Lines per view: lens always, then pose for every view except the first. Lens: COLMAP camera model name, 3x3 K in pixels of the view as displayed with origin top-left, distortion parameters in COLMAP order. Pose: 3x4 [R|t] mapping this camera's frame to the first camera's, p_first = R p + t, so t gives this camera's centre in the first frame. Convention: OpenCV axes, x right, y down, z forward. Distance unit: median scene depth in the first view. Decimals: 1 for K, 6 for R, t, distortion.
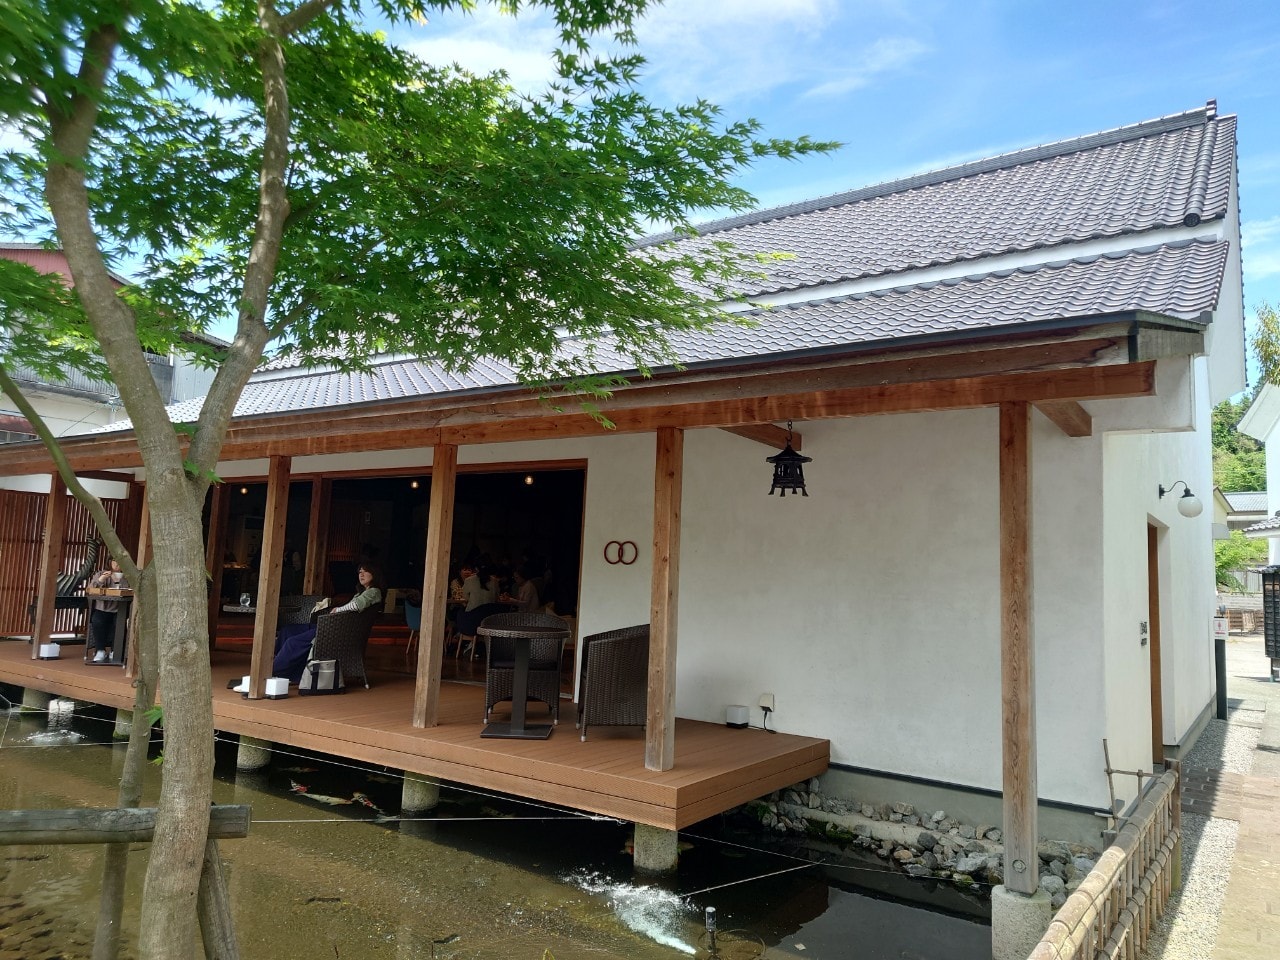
lens RADIAL K [[965.9, 0, 633.9], [0, 965.9, 483.5], [0, 0, 1]] dist [0.014302, -0.011082]
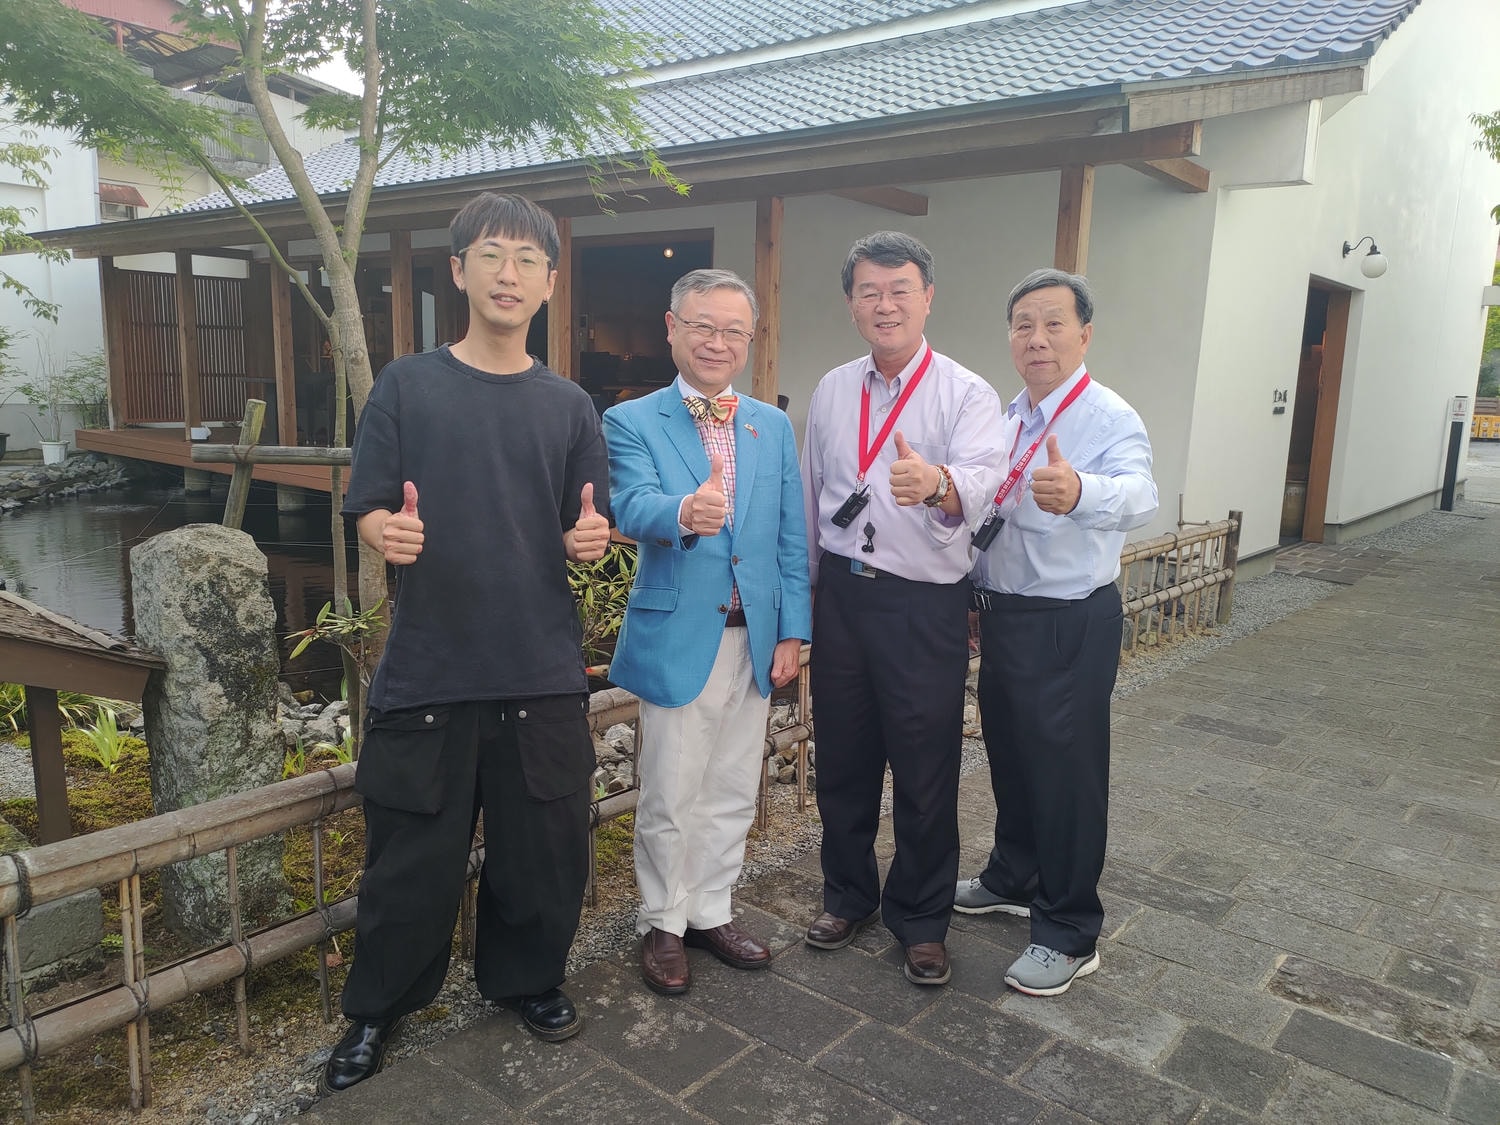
lens RADIAL K [[1075.5, 0, 750.0], [0, 1075.5, 562.5], [0, 0, 1]] dist [0.031698, -0.002201]
pose [[0.997930, 0.001267, -0.064304, 0.090524], [0.016395, 0.961768, 0.273374, 0.002010], [0.062192, -0.273862, 0.959756, -0.199754]]
